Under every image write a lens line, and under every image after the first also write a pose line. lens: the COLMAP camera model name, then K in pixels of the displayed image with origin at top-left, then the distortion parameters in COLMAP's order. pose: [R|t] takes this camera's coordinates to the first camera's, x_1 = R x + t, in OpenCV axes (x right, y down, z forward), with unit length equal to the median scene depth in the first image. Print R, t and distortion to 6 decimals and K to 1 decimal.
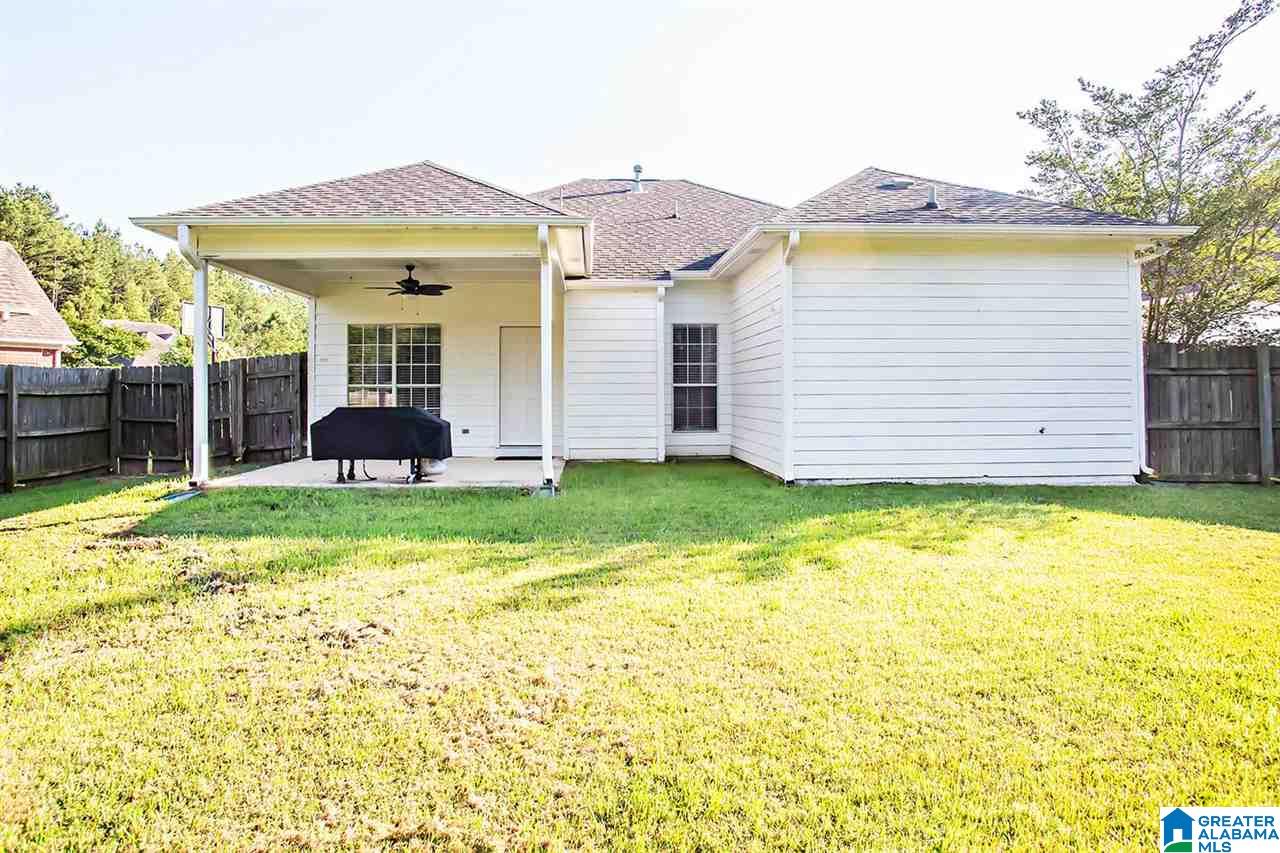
lens RADIAL K [[822.4, 0, 640.1], [0, 822.4, 425.0], [0, 0, 1]] dist [-0.008592, -0.000953]
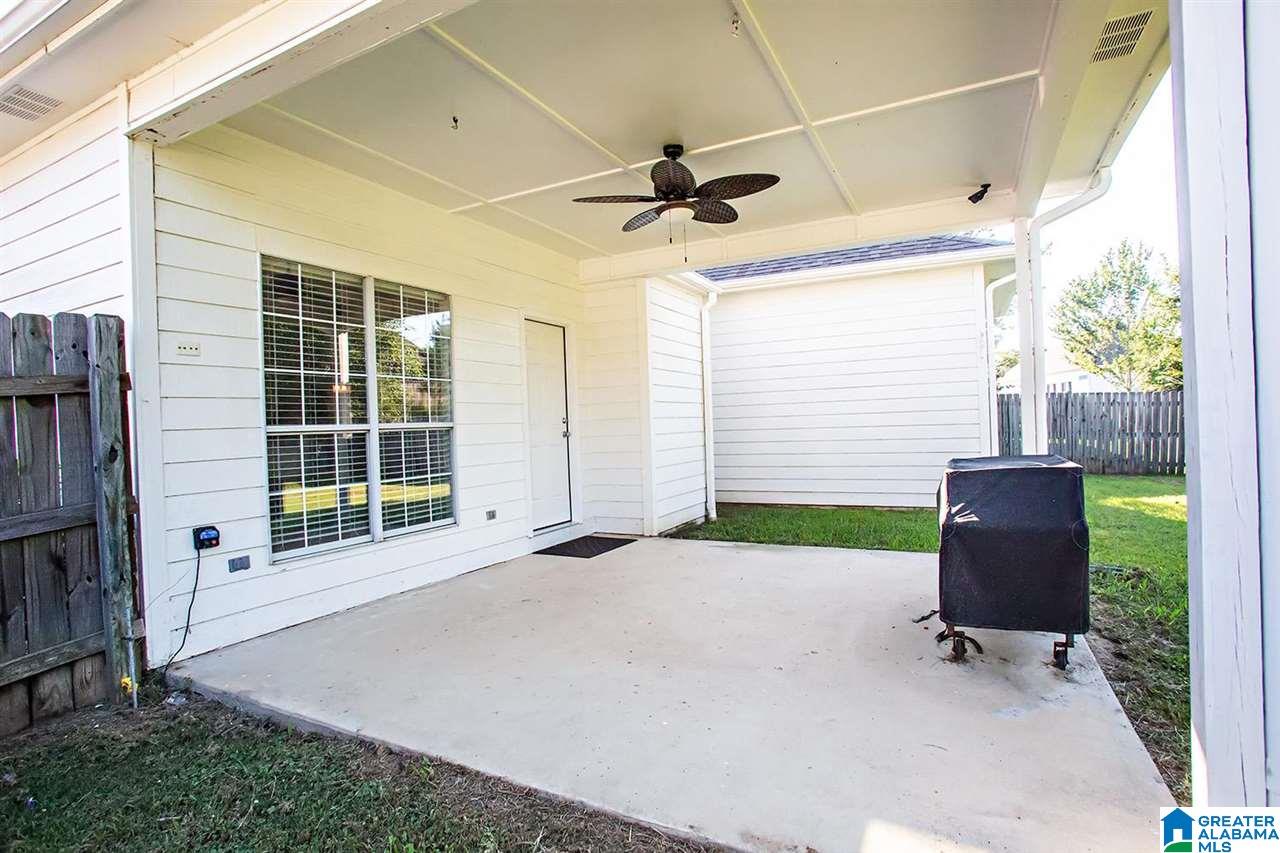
lens RADIAL K [[631.3, 0, 635.9], [0, 631.3, 431.4], [0, 0, 1]] dist [0.000782, 0.003991]
pose [[0.522576, -0.023143, 0.852278, -0.503601], [0.072684, 0.997202, -0.017488, -0.030564], [-0.849489, 0.071086, 0.522796, 0.730309]]
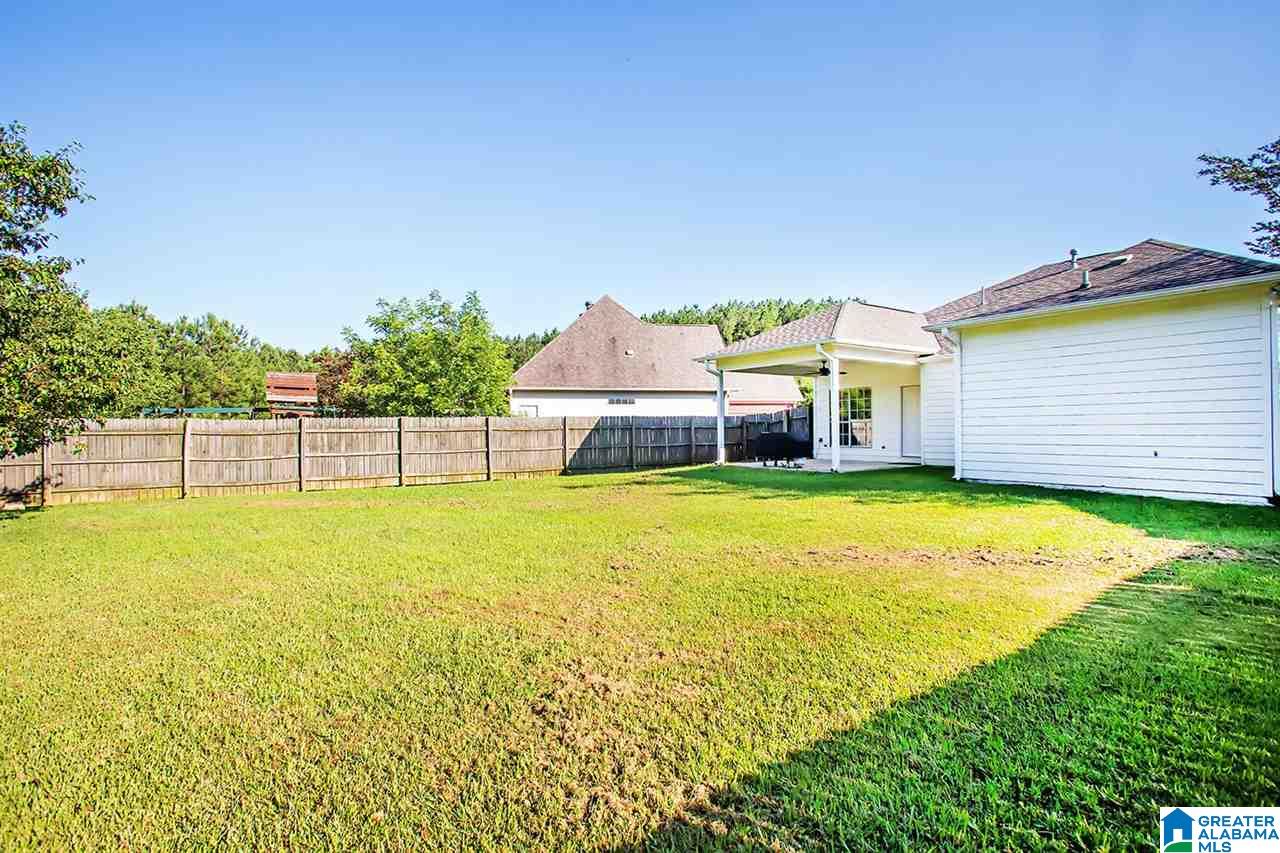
lens RADIAL K [[631.3, 0, 640.3], [0, 631.3, 426.1], [0, 0, 1]] dist [0.000782, 0.003991]
pose [[0.549765, -0.005546, -0.835301, 0.820067], [-0.026072, 0.999377, -0.023795, 0.007190], [0.834912, 0.034859, 0.549278, -0.197500]]
